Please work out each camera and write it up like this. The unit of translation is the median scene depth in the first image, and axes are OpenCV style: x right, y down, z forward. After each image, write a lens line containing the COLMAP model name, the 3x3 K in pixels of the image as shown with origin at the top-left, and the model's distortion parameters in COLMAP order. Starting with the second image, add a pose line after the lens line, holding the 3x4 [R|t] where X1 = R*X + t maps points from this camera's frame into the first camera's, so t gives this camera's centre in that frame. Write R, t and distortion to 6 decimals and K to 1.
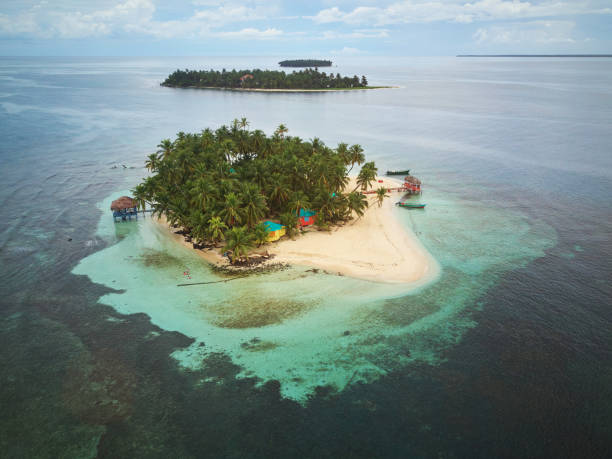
lens RADIAL K [[892.5, 0, 306.0], [0, 892.5, 229.5], [0, 0, 1]] dist [-0.000708, 0.026180]
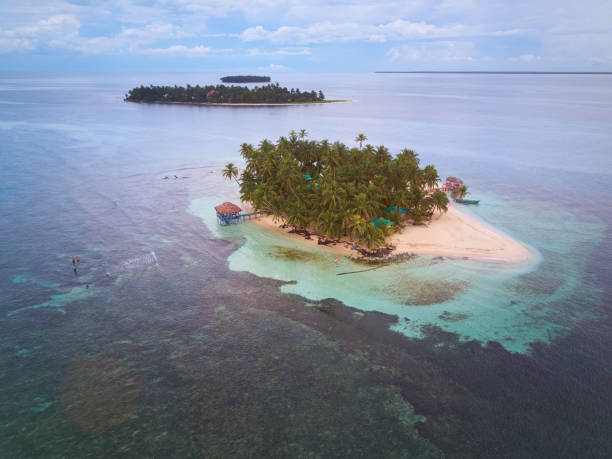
lens RADIAL K [[892.5, 0, 306.0], [0, 892.5, 229.5], [0, 0, 1]] dist [-0.000708, 0.026180]
pose [[0.969874, -0.041051, 0.240125, -0.220398], [0.044818, 0.998943, -0.010245, 0.007046], [-0.239450, 0.020698, 0.970688, -0.047386]]
